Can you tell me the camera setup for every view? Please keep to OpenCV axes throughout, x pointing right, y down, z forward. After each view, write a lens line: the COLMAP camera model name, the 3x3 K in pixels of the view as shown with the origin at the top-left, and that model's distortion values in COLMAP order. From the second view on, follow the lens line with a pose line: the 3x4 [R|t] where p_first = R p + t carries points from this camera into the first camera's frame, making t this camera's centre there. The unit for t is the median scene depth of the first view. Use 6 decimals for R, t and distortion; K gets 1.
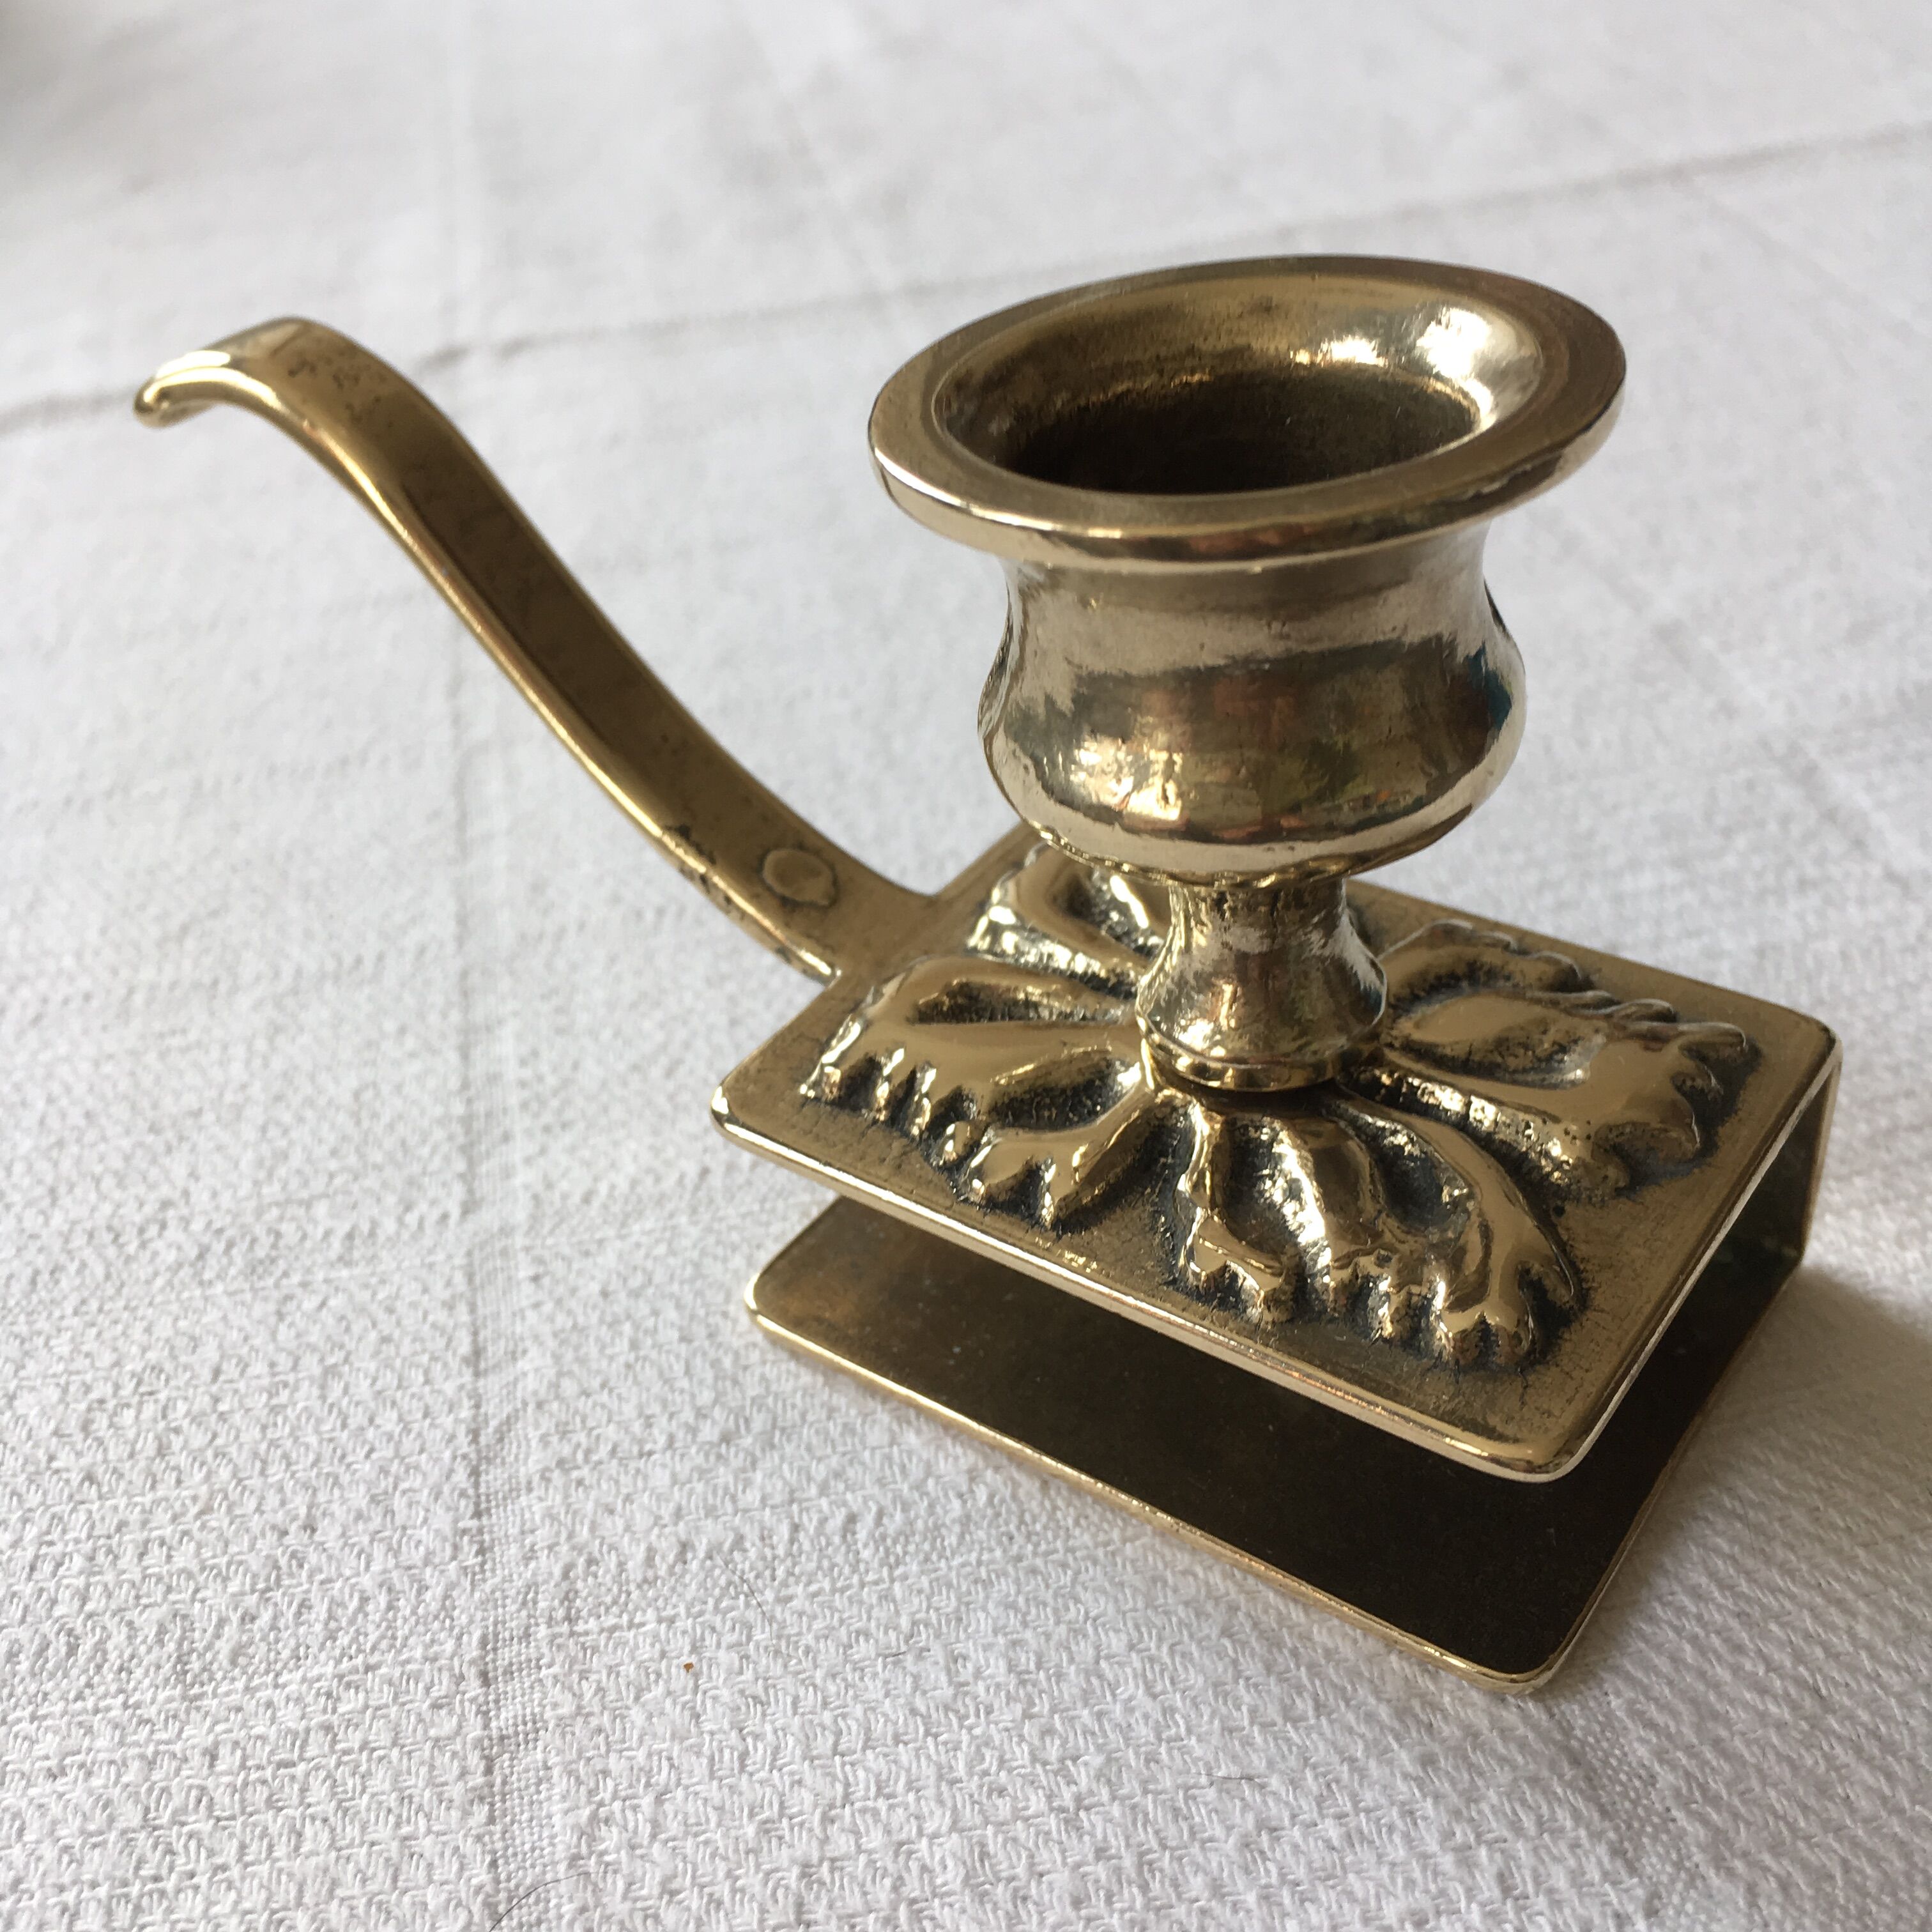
lens RADIAL K [[2211.4, 0, 966.5], [0, 2211.4, 1029.5], [0, 0, 1]] dist [0.063203, -0.175581]
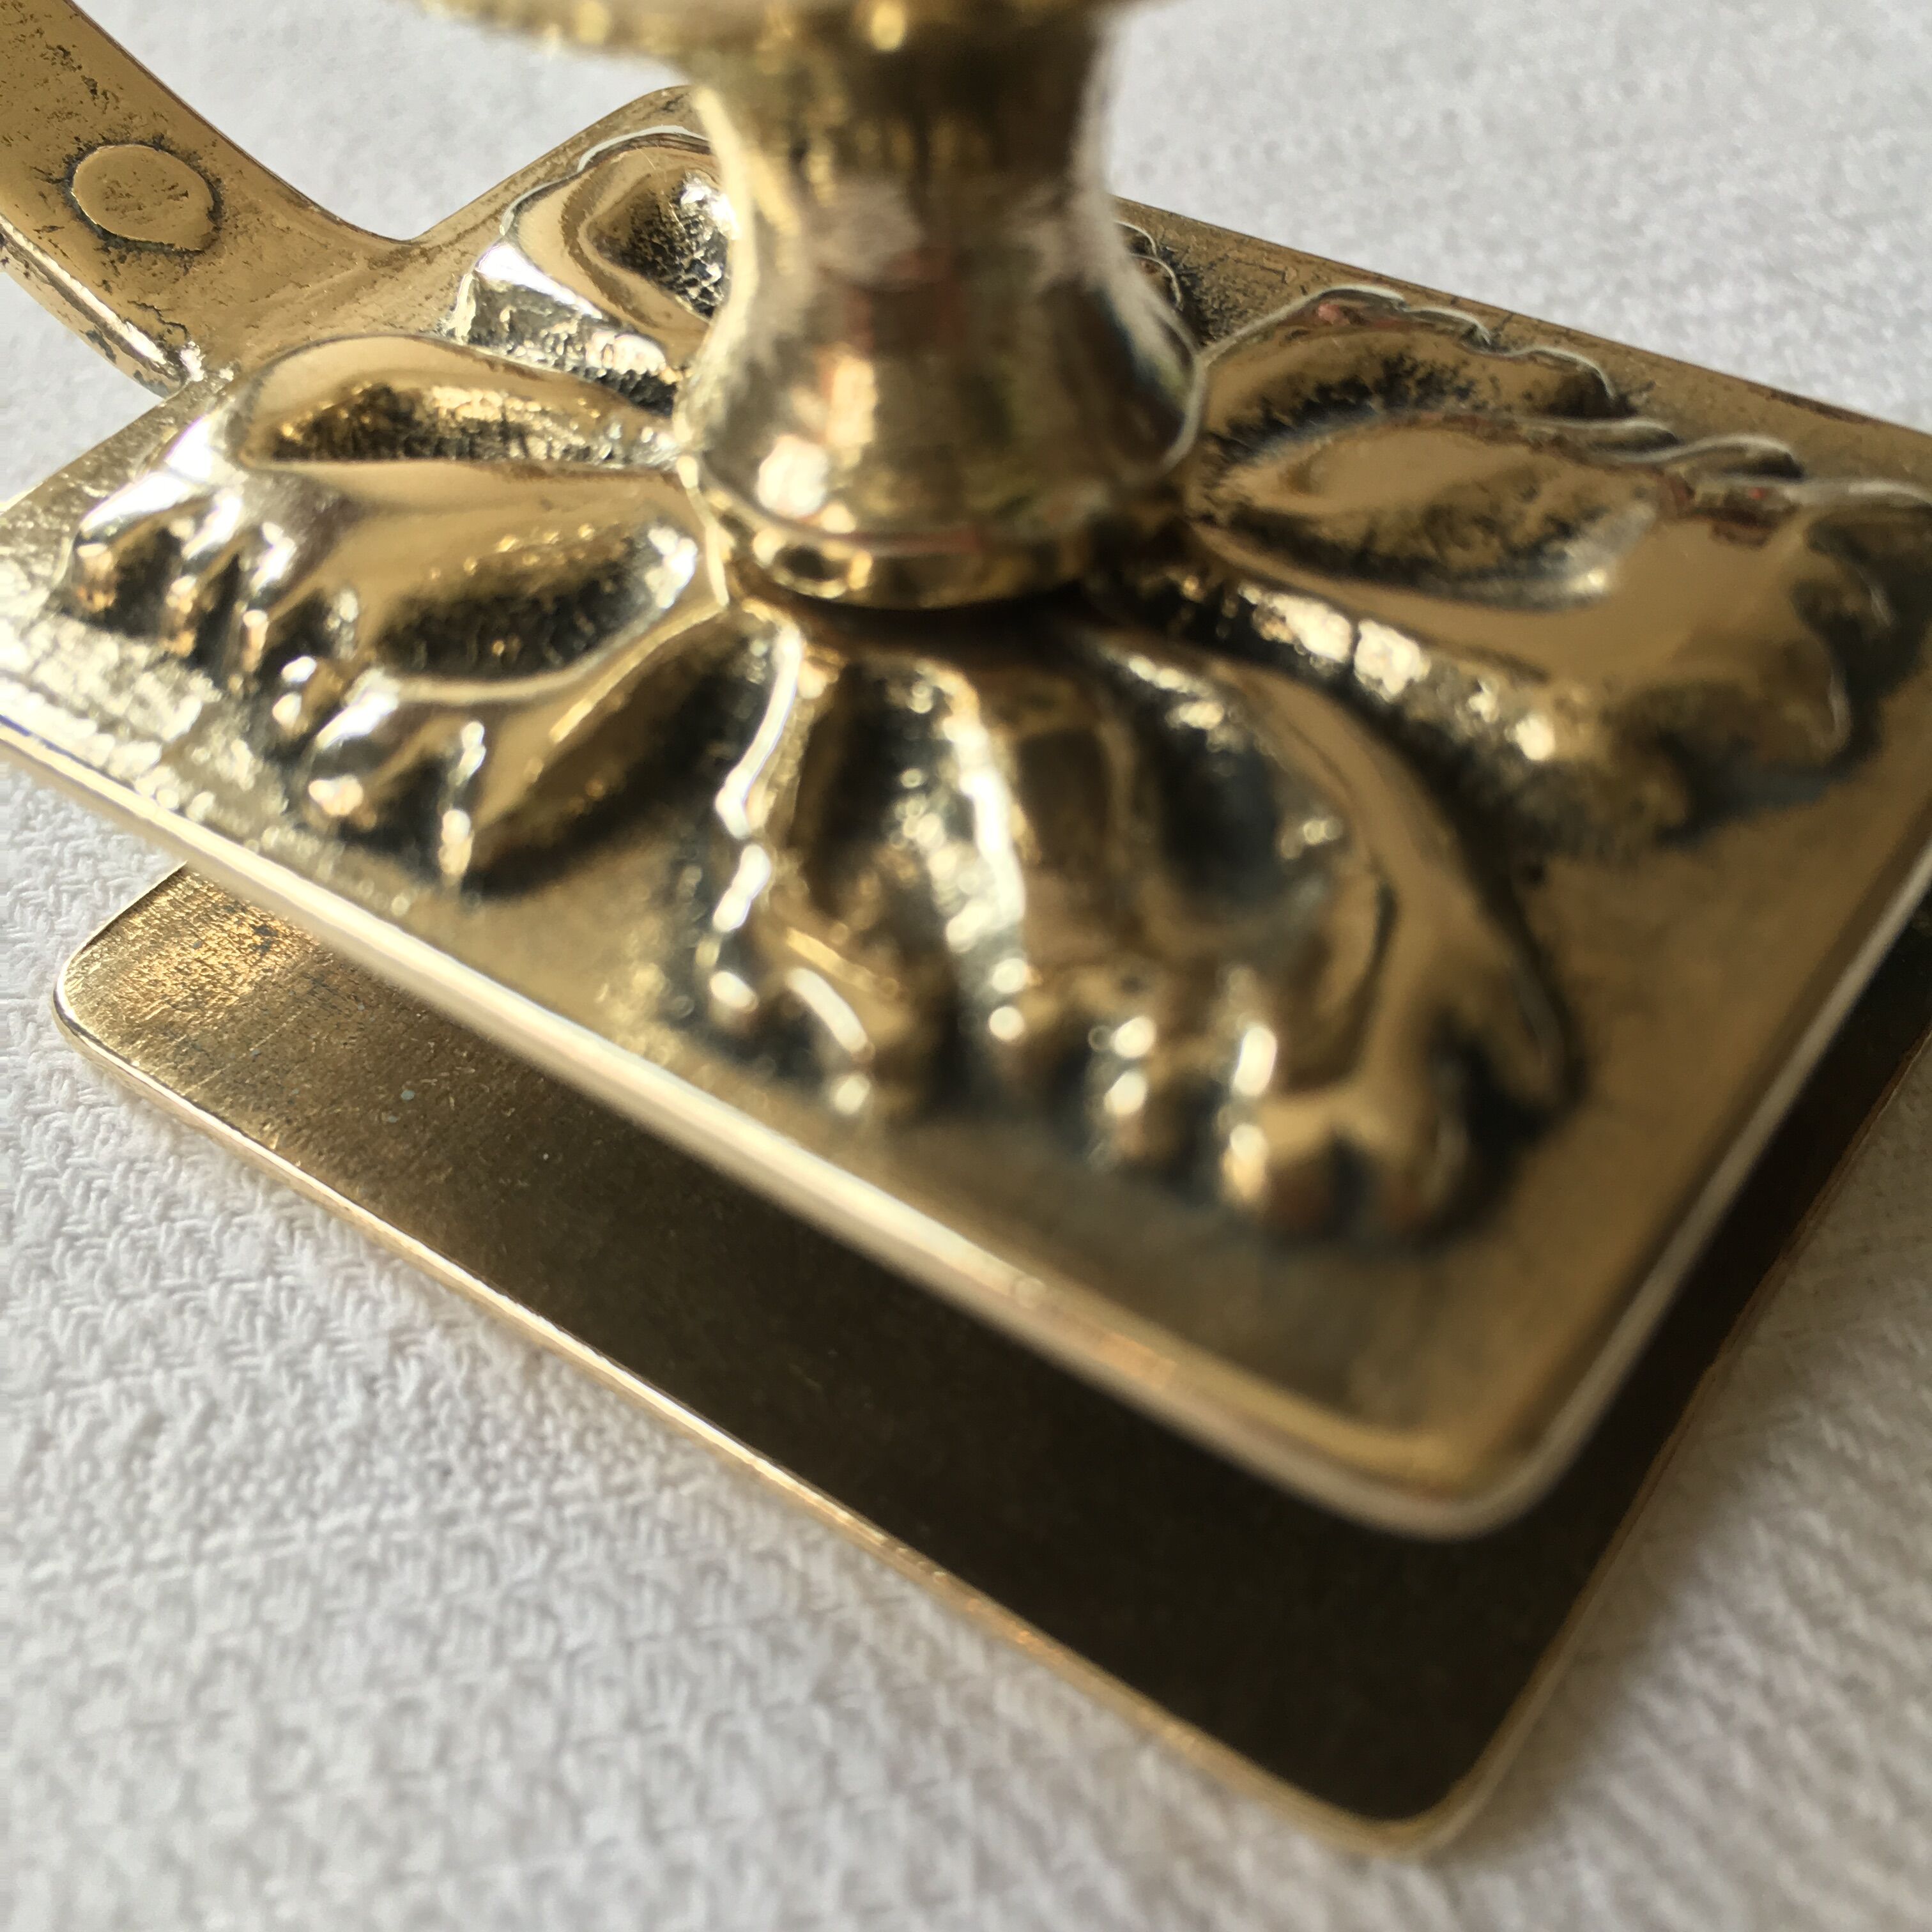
lens RADIAL K [[2256.9, 0, 966.0], [0, 2256.9, 966.0], [0, 0, 1]] dist [0.070385, -0.165424]
pose [[0.999781, 0.019110, 0.008524, 0.139576], [-0.020190, 0.988009, 0.153068, 0.029709], [-0.005496, -0.153207, 0.988179, 0.511352]]
